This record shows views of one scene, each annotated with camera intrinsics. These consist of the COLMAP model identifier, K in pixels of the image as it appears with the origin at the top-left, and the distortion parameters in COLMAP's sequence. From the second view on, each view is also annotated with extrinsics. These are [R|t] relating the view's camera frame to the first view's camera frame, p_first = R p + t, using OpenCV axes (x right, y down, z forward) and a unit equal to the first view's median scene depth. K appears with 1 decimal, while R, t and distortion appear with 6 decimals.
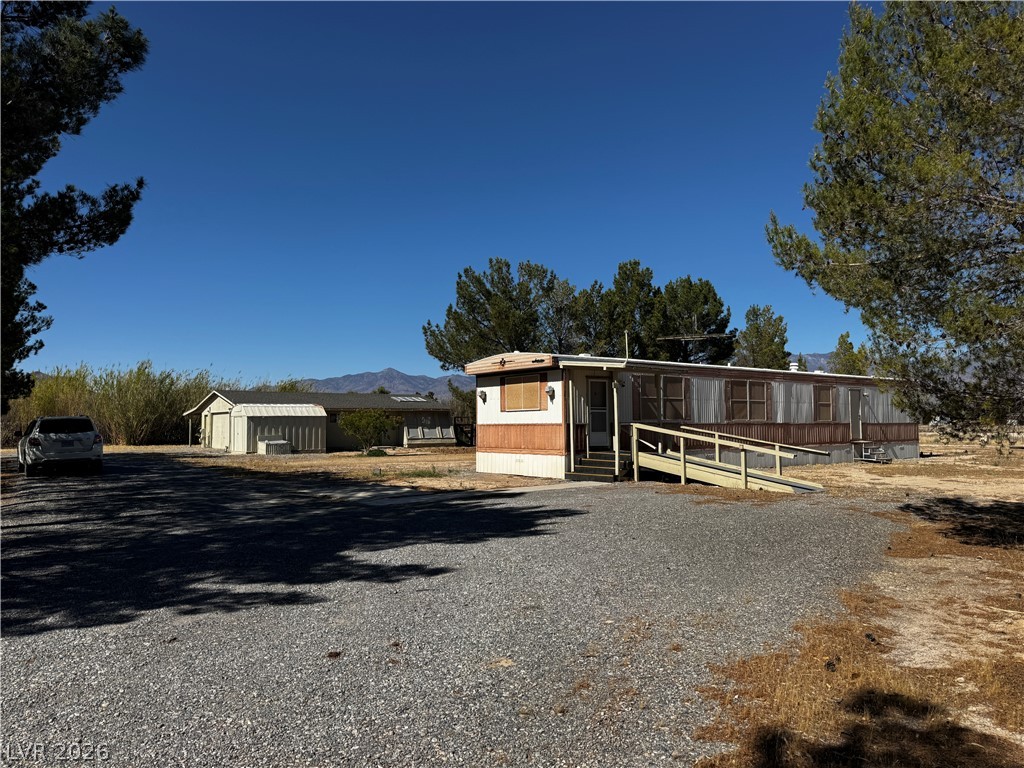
lens RADIAL K [[721.5, 0, 512.3], [0, 721.5, 385.3], [0, 0, 1]] dist [0.059338, -0.003687]
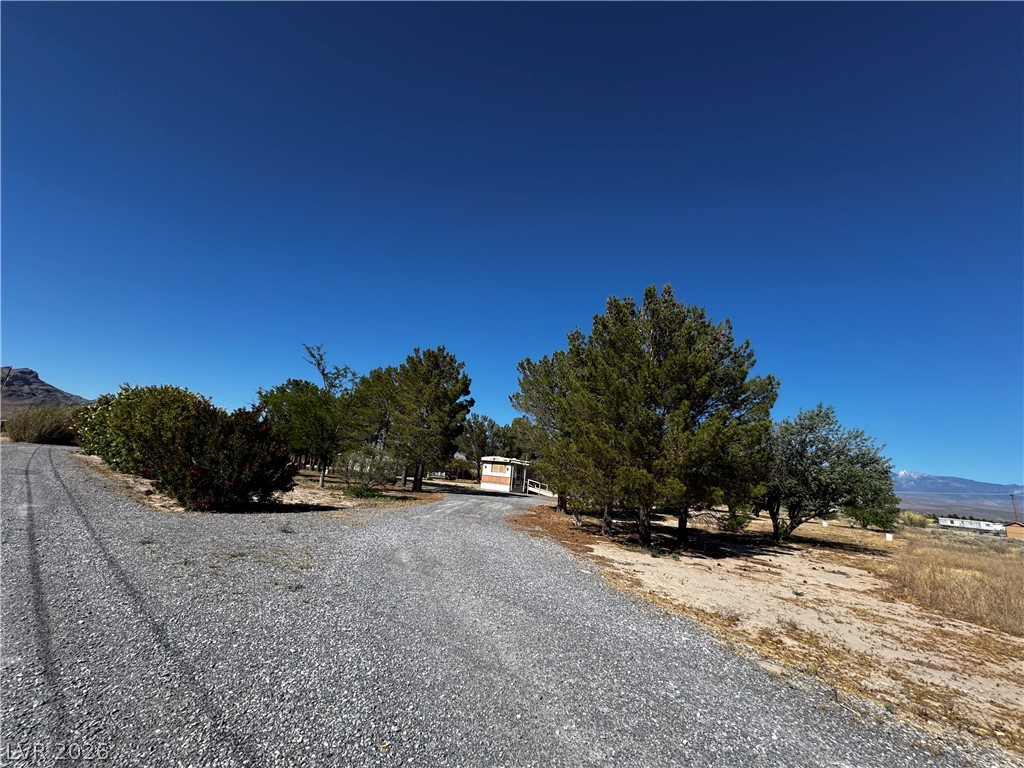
lens RADIAL K [[415.5, 0, 512.4], [0, 415.5, 384.8], [0, 0, 1]] dist [-0.002339, -0.000123]
pose [[0.969069, 0.159862, 0.188012, -0.410199], [-0.127209, 0.976399, -0.174537, -0.043771], [-0.211476, 0.145222, 0.966534, -1.213014]]
